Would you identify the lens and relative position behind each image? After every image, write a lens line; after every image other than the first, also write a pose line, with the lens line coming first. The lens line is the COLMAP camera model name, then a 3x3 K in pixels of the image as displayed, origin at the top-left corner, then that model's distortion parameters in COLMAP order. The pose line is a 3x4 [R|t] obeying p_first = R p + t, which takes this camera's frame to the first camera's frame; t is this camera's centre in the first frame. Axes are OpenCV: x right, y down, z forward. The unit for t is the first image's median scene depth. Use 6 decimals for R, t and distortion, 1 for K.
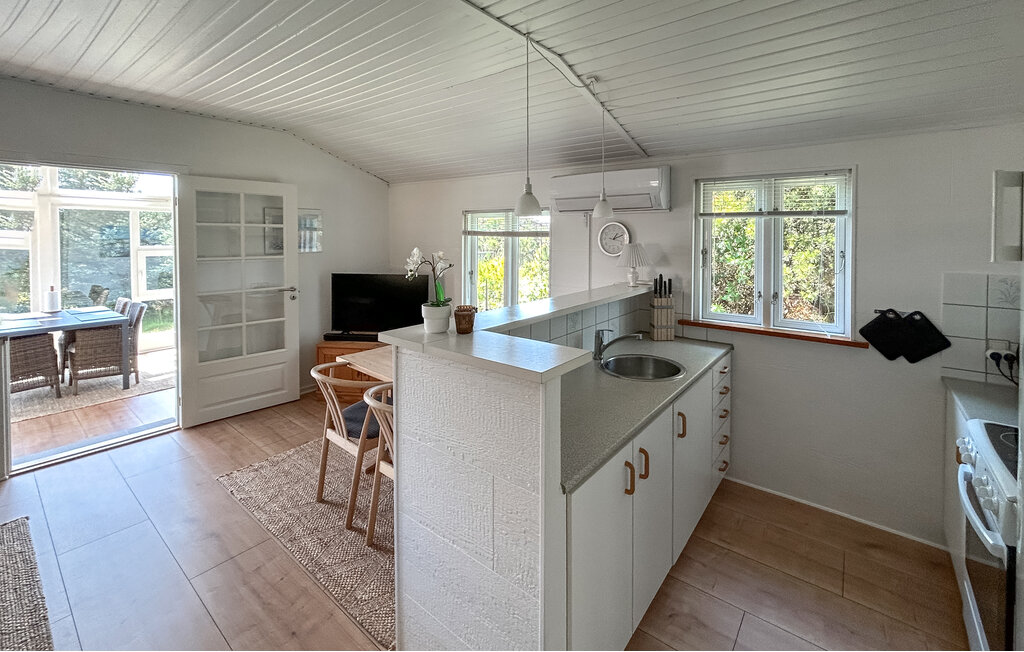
lens RADIAL K [[466.0, 0, 512.0], [0, 466.0, 253.9], [0, 0, 1]] dist [-0.000608, 0.000532]
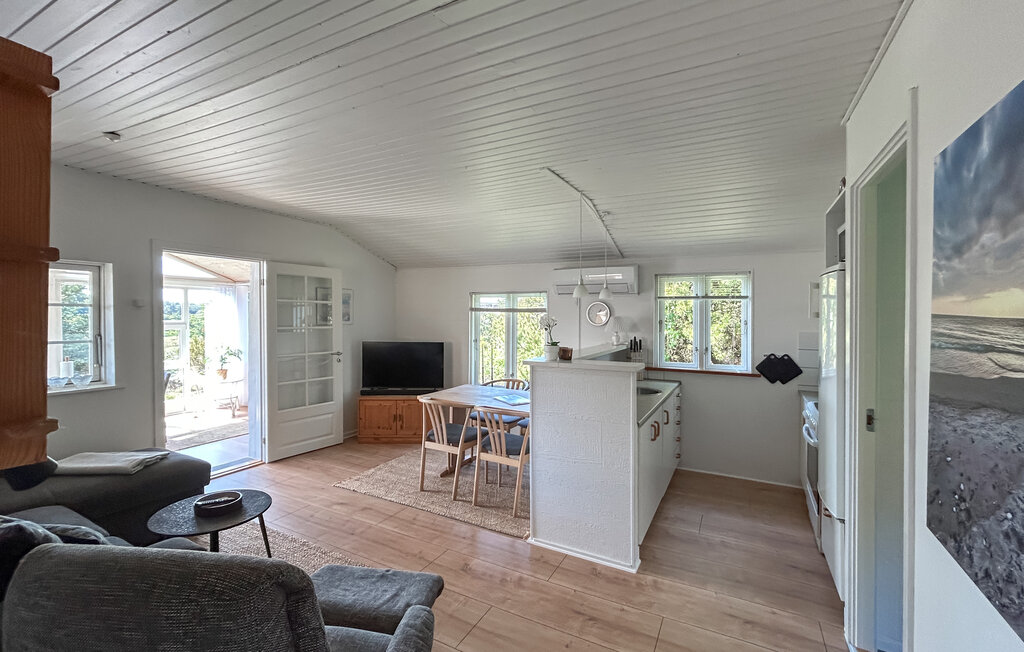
lens RADIAL K [[444.2, 0, 512.0], [0, 444.2, 326.0], [0, 0, 1]] dist [0.000602, -0.000077]
pose [[0.987885, 0.001656, 0.155181, -0.291563], [0.000540, 0.999900, -0.014107, 0.028759], [-0.155189, 0.014020, 0.987785, -0.352060]]
